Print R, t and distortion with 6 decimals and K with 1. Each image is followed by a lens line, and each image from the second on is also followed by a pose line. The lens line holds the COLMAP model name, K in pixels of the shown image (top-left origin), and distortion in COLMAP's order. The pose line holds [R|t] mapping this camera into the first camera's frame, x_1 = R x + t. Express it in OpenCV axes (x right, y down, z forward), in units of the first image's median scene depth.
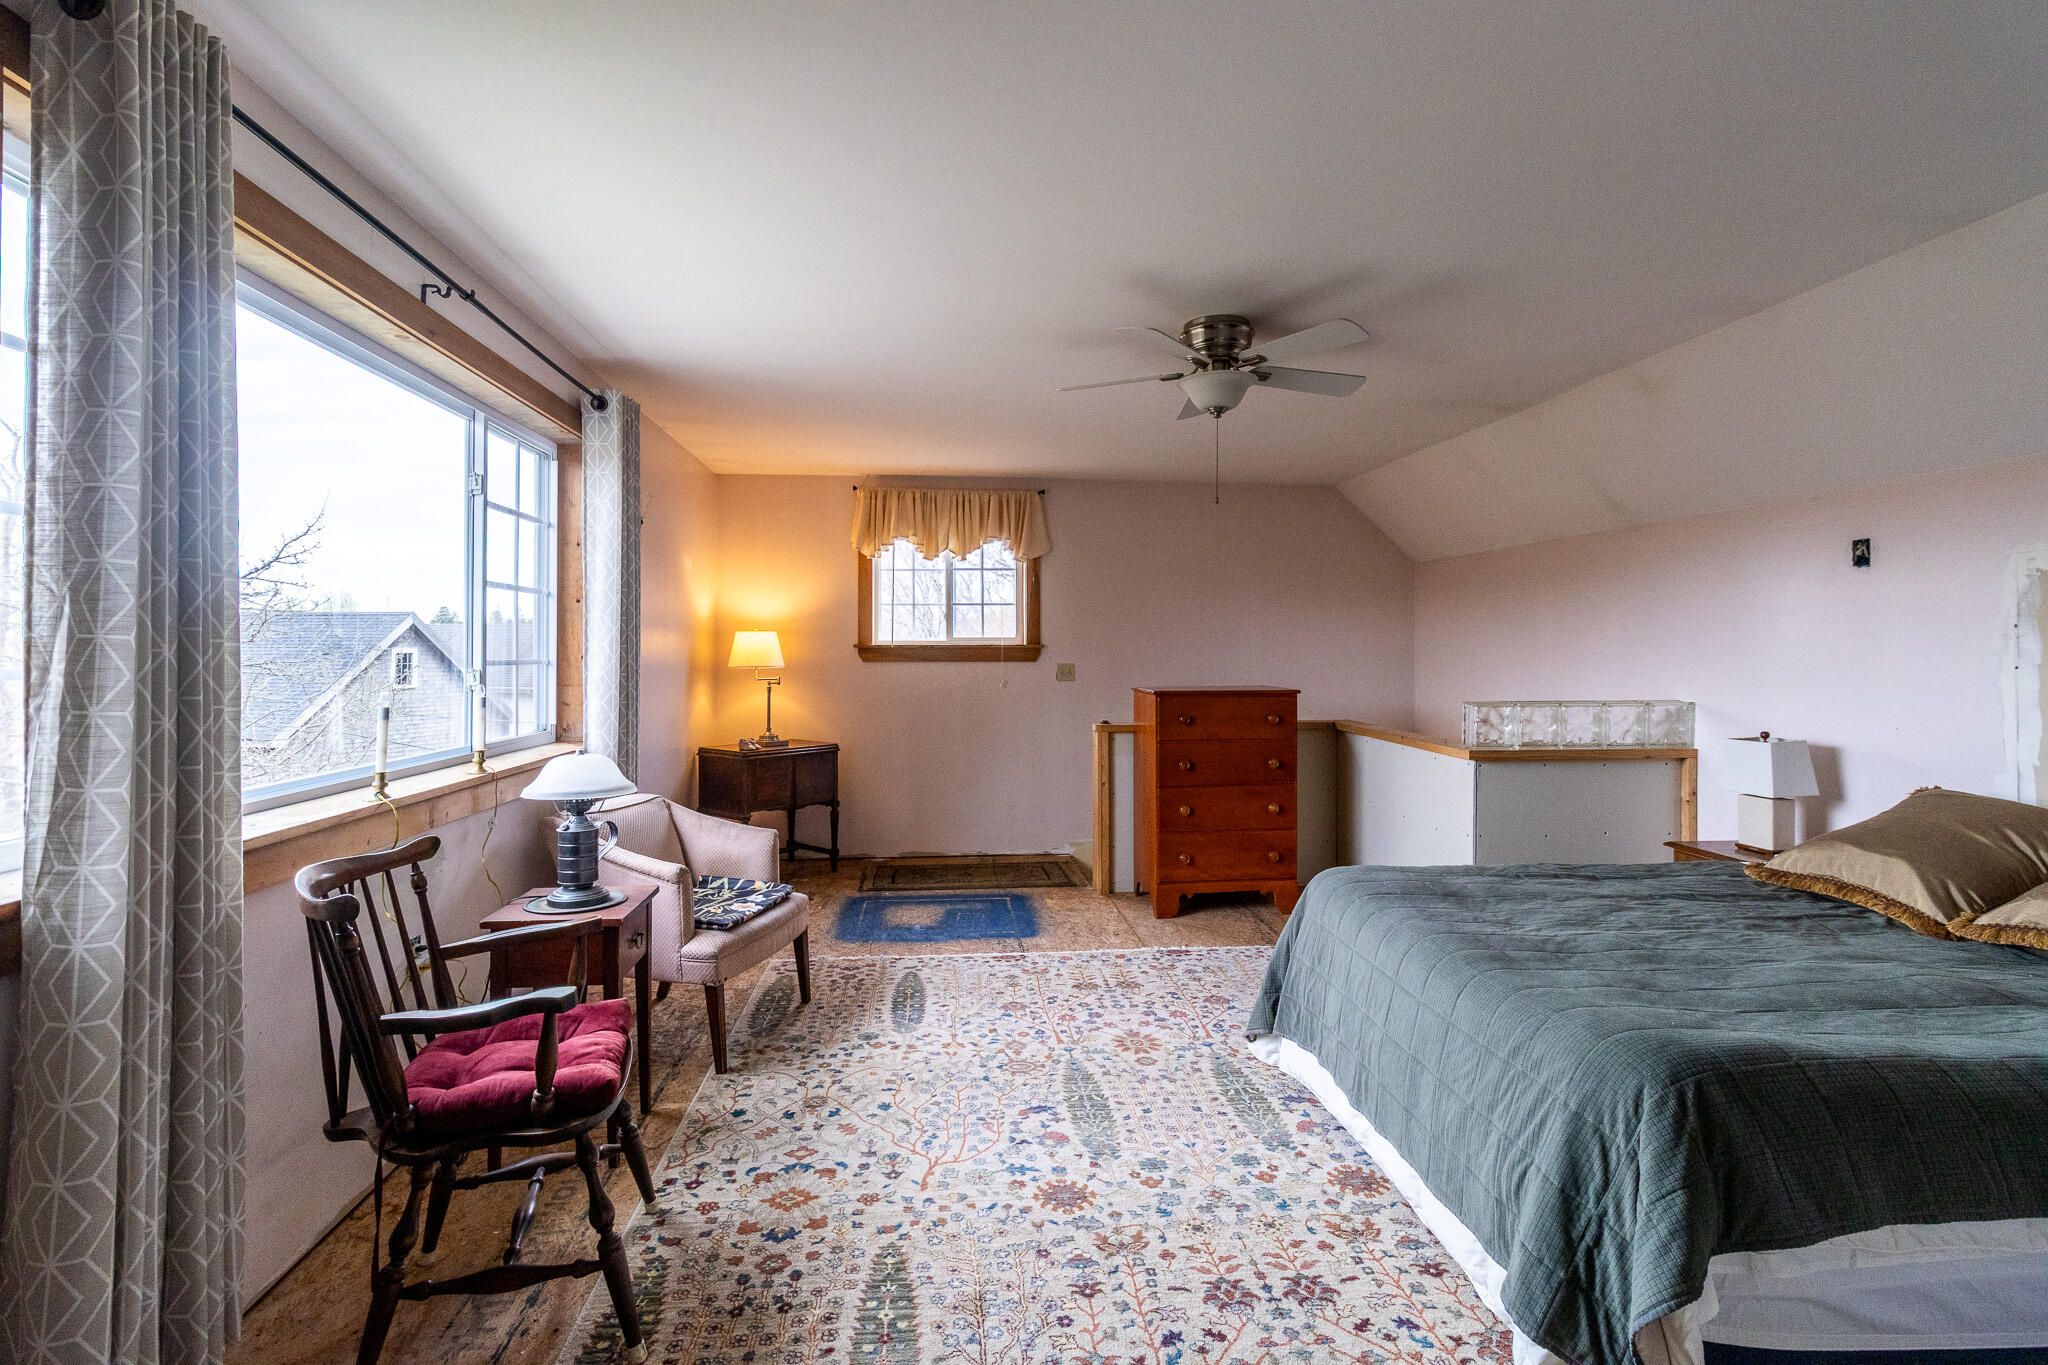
lens RADIAL K [[925.2, 0, 1037.3], [0, 925.2, 653.6], [0, 0, 1]] dist [-0.001770, -0.000285]
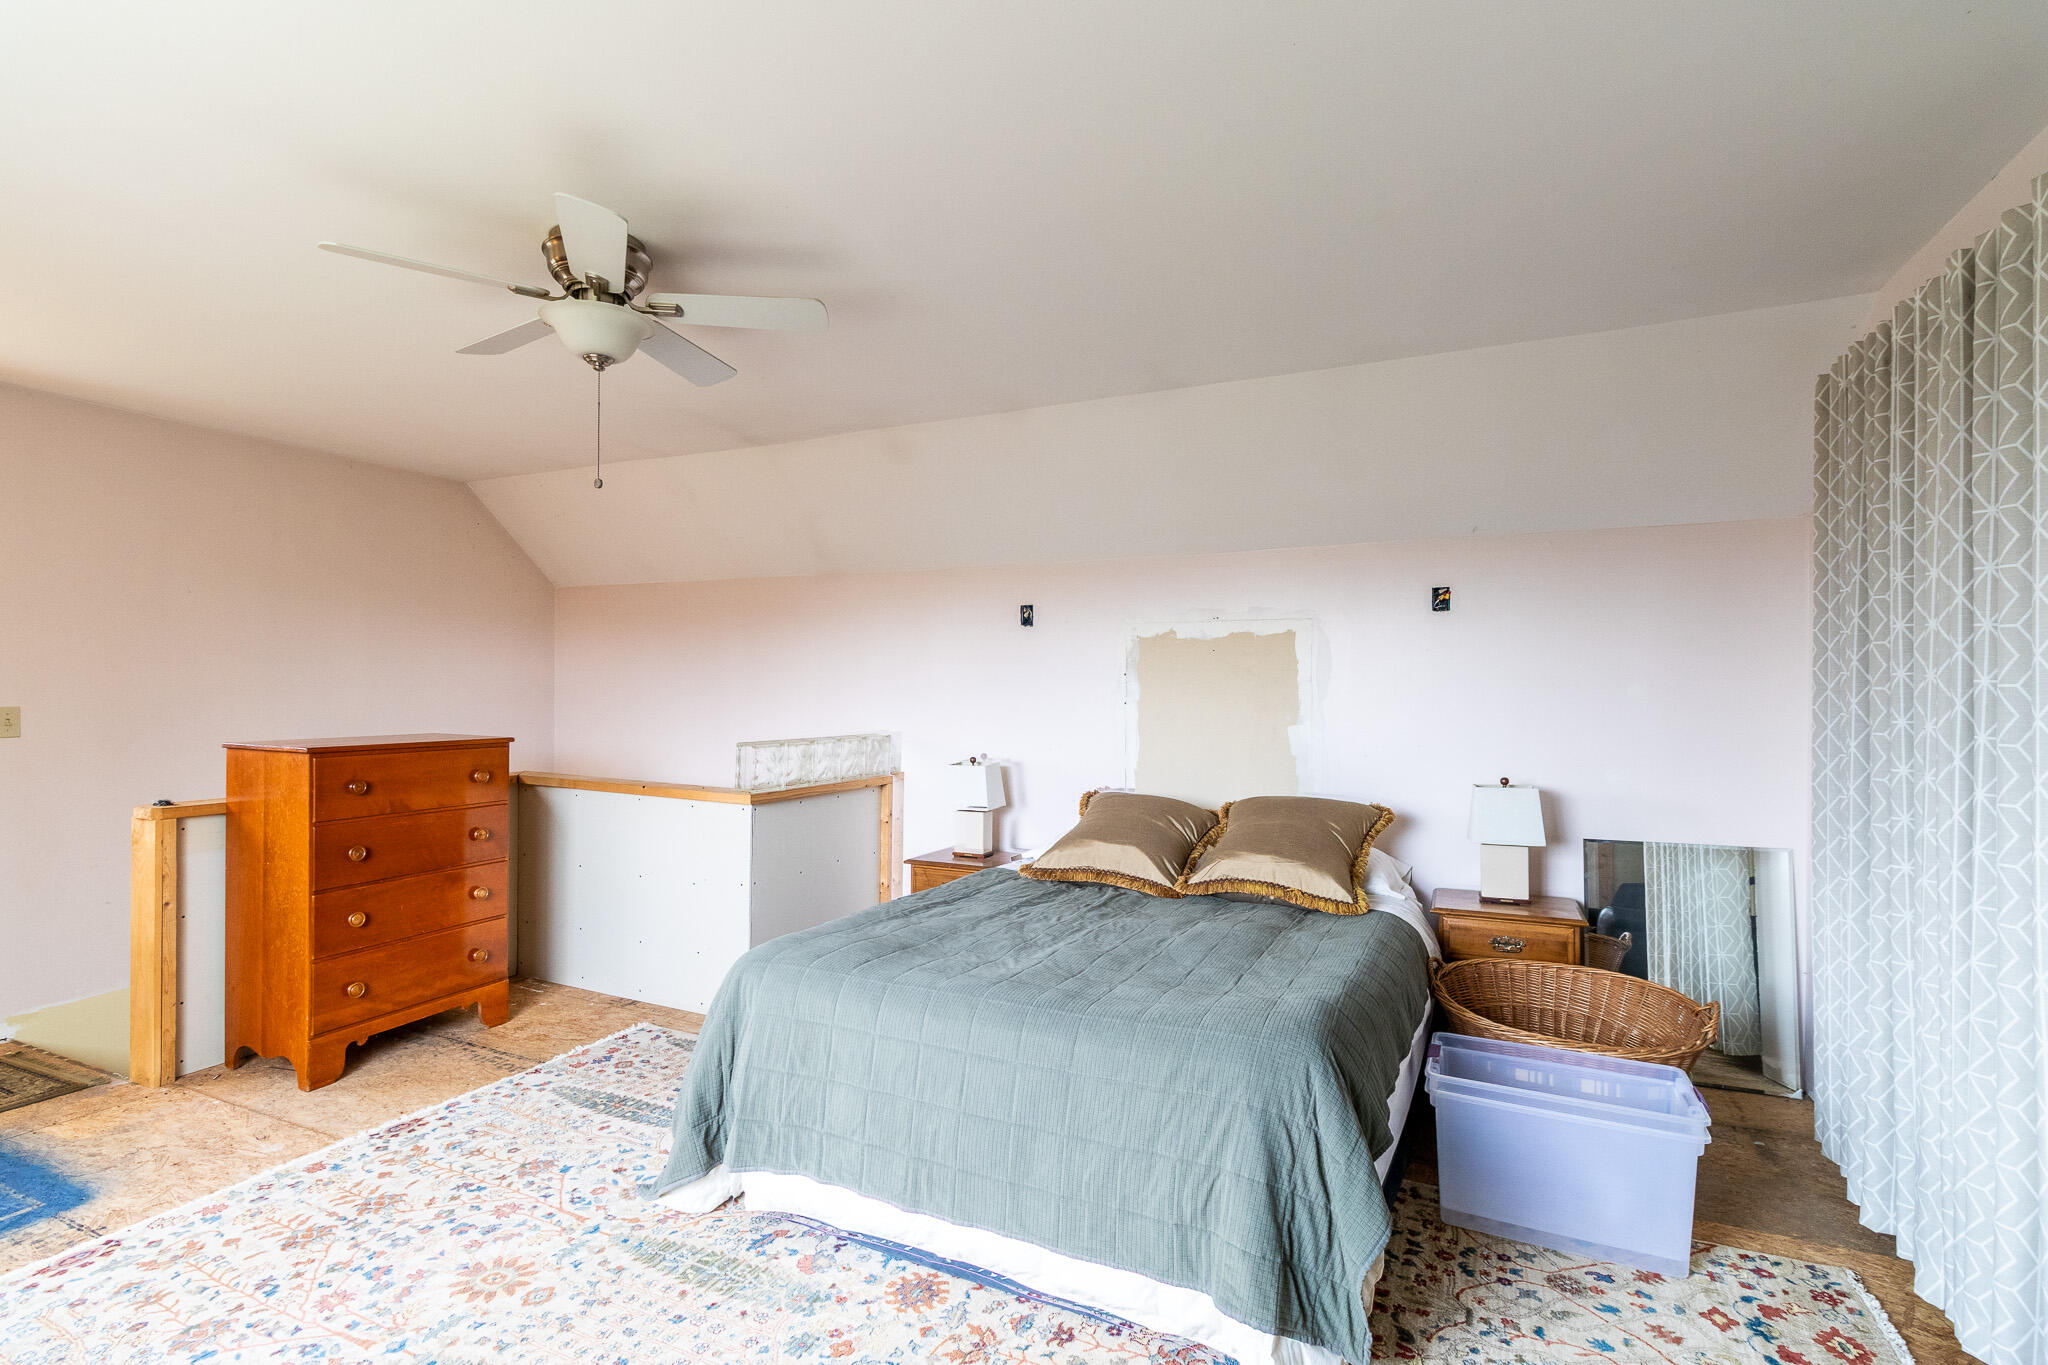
lens RADIAL K [[953.7, 0, 1004.3], [0, 953.7, 698.3], [0, 0, 1]] dist [0.000680, 0.001191]
pose [[0.533451, -0.004409, 0.845819, -0.279762], [-0.003792, 0.999964, 0.007605, -0.002931], [-0.845822, -0.007264, 0.533415, 0.332196]]
